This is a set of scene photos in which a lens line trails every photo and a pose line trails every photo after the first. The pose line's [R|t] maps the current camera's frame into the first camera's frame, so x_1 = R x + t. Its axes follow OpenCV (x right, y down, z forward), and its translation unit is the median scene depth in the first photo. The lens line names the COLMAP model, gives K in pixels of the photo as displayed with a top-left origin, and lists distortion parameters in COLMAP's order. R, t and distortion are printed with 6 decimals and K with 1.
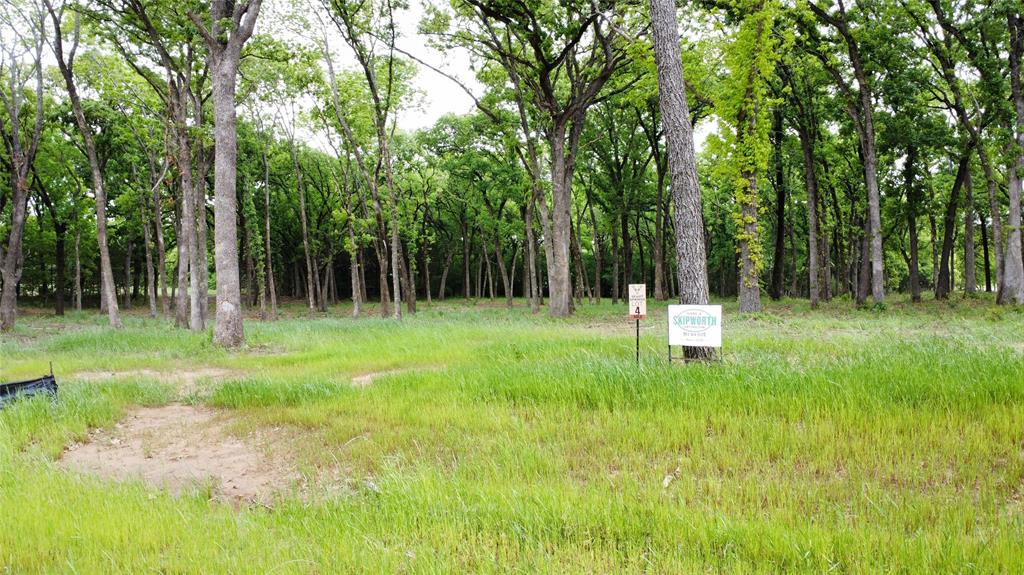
lens RADIAL K [[761.0, 0, 509.8], [0, 761.0, 289.0], [0, 0, 1]] dist [-0.028313, 0.011975]
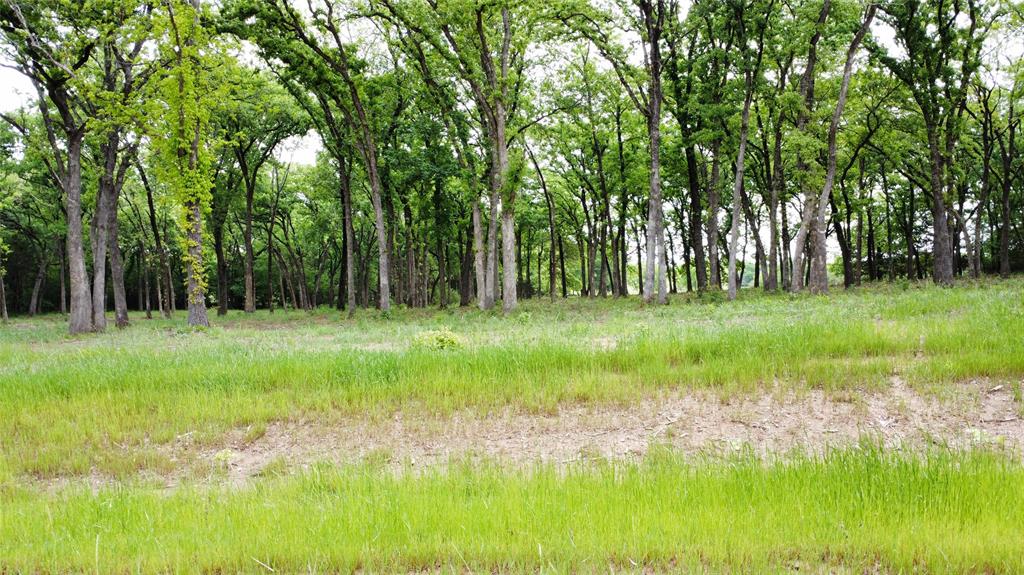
lens RADIAL K [[761.0, 0, 512.8], [0, 761.0, 288.0], [0, 0, 1]] dist [-0.028313, 0.011975]
pose [[0.905982, -0.009465, 0.423209, 0.149918], [0.015029, 0.999839, -0.009812, -0.003850], [-0.423048, 0.015250, 0.905979, -0.127590]]
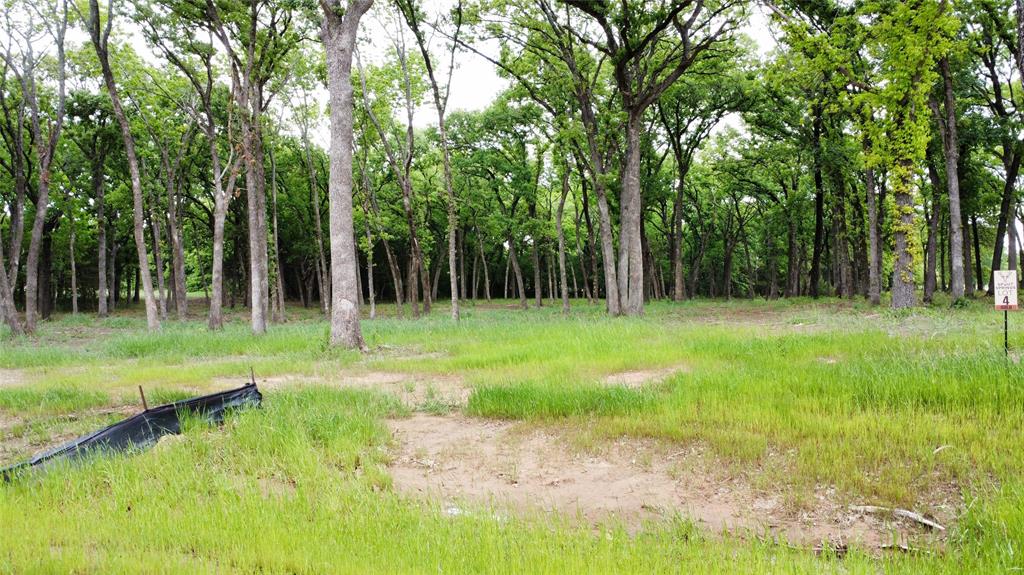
lens RADIAL K [[761.0, 0, 514.5], [0, 761.0, 286.3], [0, 0, 1]] dist [-0.028313, 0.011975]
pose [[0.998392, -0.003713, 0.056573, -0.127506], [0.004074, 0.999972, -0.006269, 0.004283], [-0.056548, 0.006489, 0.998379, 0.045955]]
